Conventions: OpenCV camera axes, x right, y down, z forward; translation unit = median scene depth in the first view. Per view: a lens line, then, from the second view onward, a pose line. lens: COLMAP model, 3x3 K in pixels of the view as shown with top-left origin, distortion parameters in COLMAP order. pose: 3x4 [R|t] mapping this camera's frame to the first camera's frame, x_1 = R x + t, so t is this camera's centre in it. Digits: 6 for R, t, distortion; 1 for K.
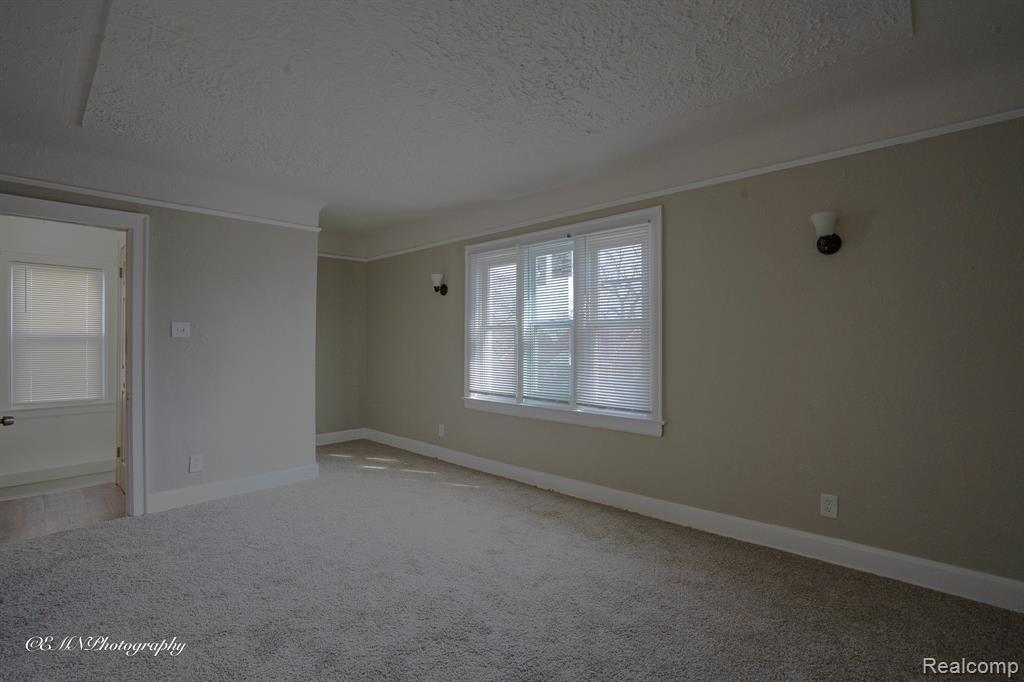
lens RADIAL K [[485.7, 0, 504.5], [0, 485.7, 345.0], [0, 0, 1]] dist [-0.041641, -0.000201]
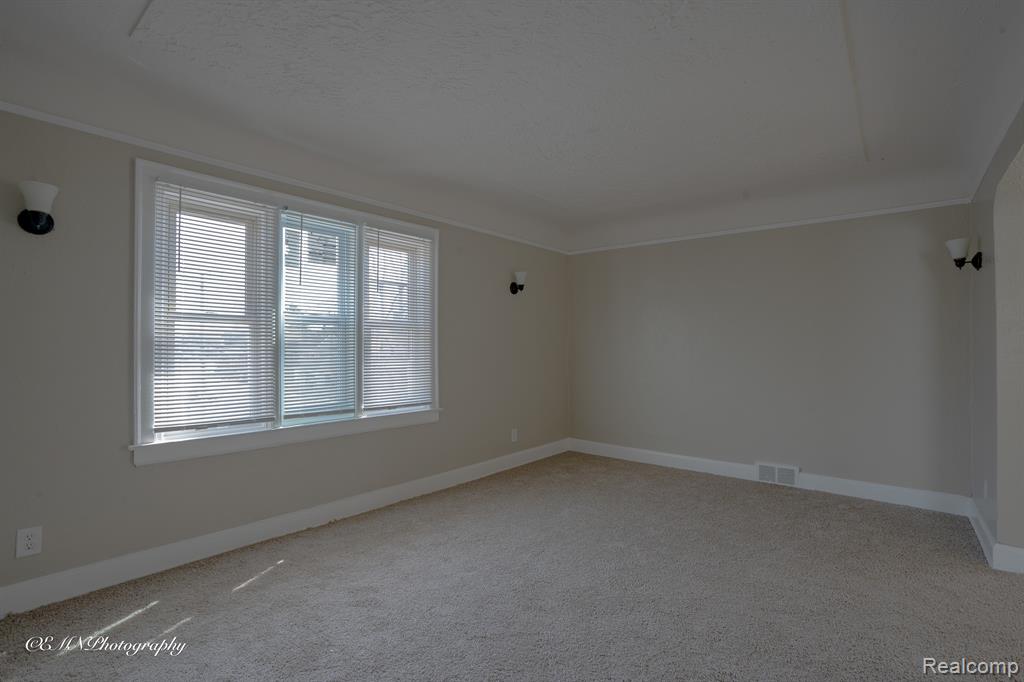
lens RADIAL K [[479.4, 0, 519.5], [0, 479.4, 337.1], [0, 0, 1]] dist [-0.038665, 0.006432]
pose [[-0.081562, 0.011422, 0.996603, -0.716380], [-0.004070, 0.999922, -0.011794, -0.005519], [-0.996660, -0.005019, -0.081509, 0.726662]]
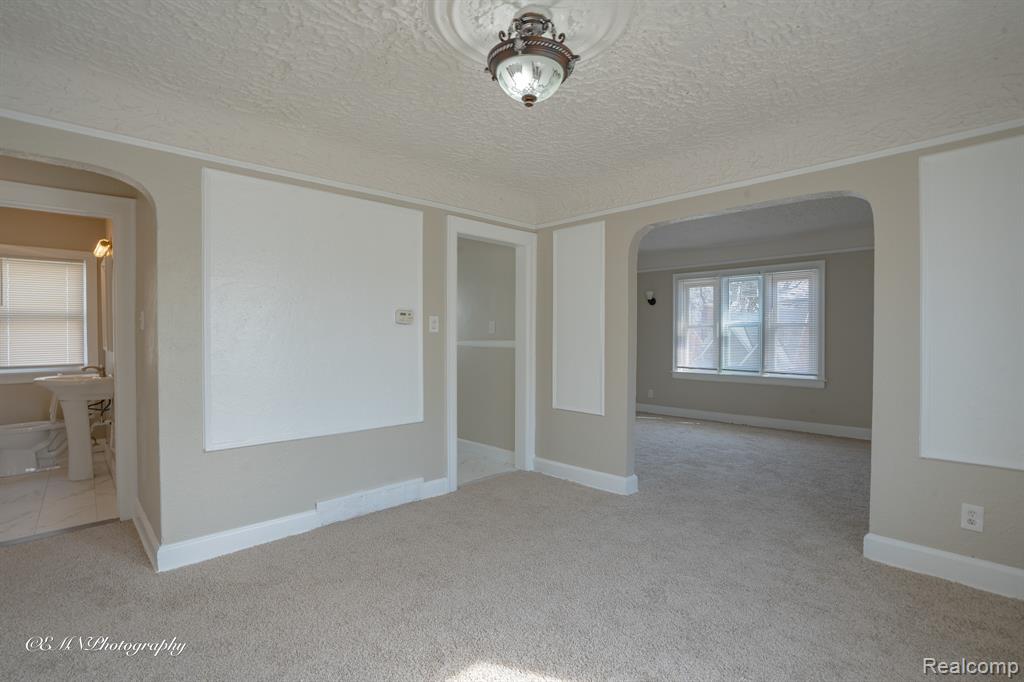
lens RADIAL K [[479.4, 0, 515.0], [0, 479.4, 343.5], [0, 0, 1]] dist [-0.038665, 0.006432]
pose [[0.999238, 0.001098, -0.039015, -0.613634], [-0.000766, 0.999964, 0.008504, 0.006943], [0.039023, -0.008467, 0.999202, -0.646920]]
